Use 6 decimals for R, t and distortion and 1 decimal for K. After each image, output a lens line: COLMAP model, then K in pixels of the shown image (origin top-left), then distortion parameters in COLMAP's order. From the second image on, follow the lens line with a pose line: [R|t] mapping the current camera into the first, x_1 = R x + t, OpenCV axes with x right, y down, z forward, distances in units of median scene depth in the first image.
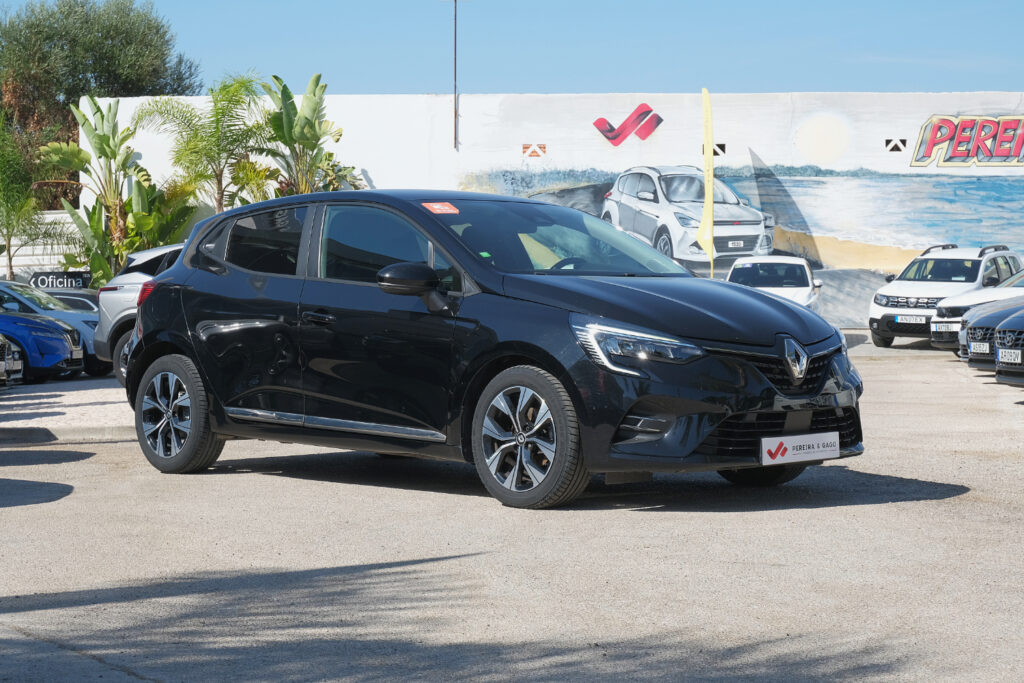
lens RADIAL K [[1980.4, 0, 471.4], [0, 1980.4, 348.9], [0, 0, 1]] dist [-0.014609, 0.000000]
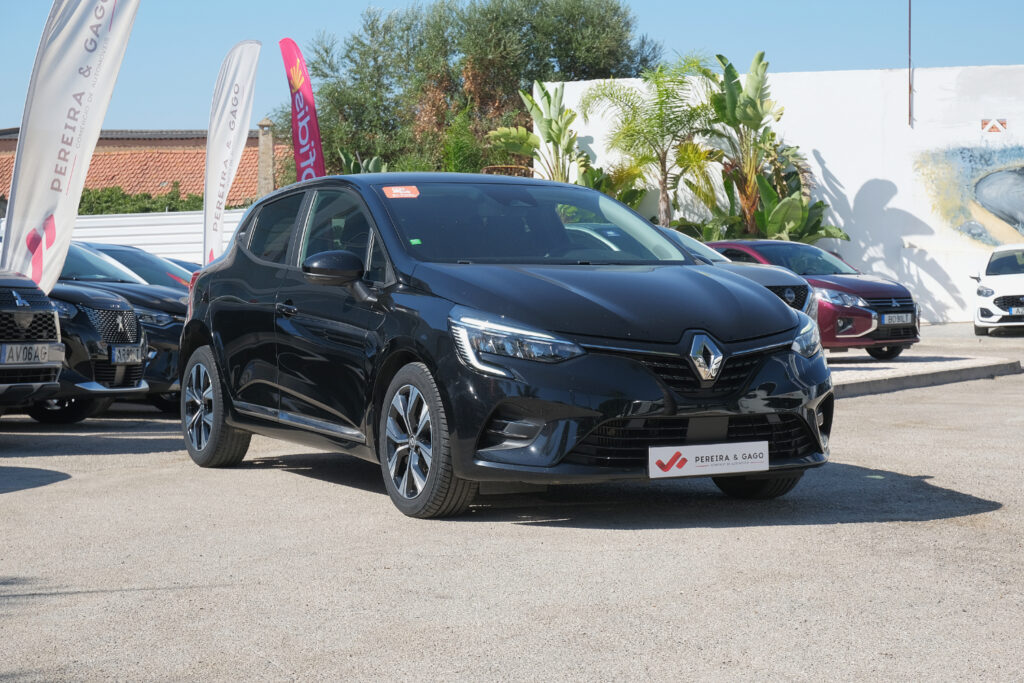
lens RADIAL K [[1980.4, 0, 502.1], [0, 1980.4, 351.6], [0, 0, 1]] dist [-0.014609, 0.000000]
pose [[0.963663, 0.008301, -0.266990, 0.305534], [-0.005476, 0.999921, 0.011322, -0.007206], [0.267063, -0.009449, 0.963633, 0.121834]]
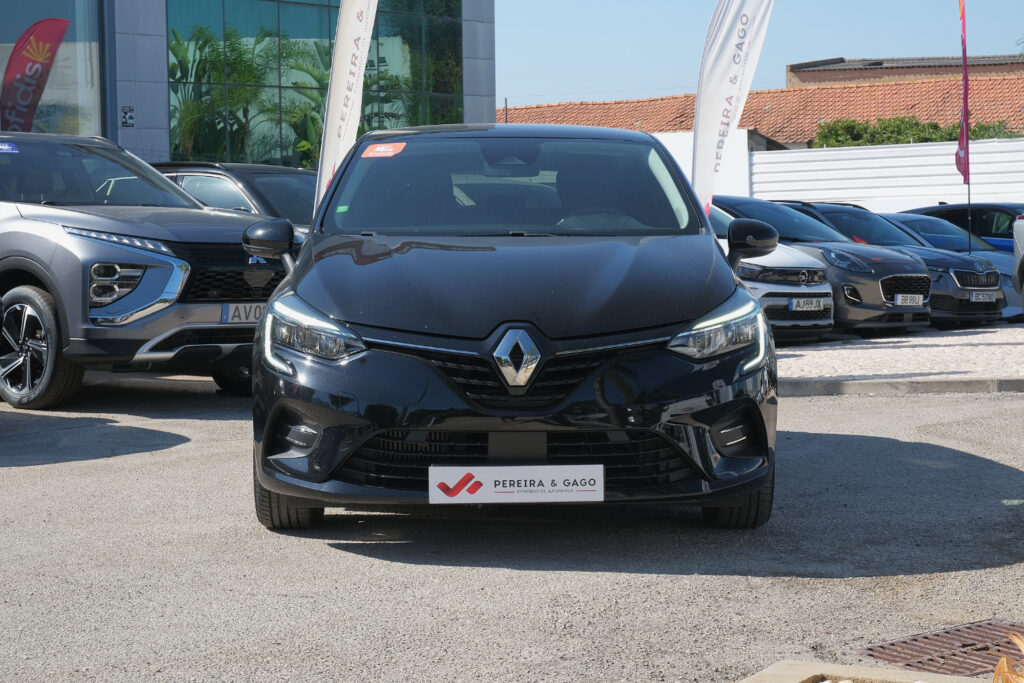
lens RADIAL K [[1980.4, 0, 511.6], [0, 1980.4, 343.4], [0, 0, 1]] dist [-0.014609, 0.000000]
pose [[0.755318, 0.044310, -0.653859, 0.614751], [-0.017360, 0.998714, 0.047626, -0.033607], [0.655129, -0.024622, 0.755116, 0.450234]]
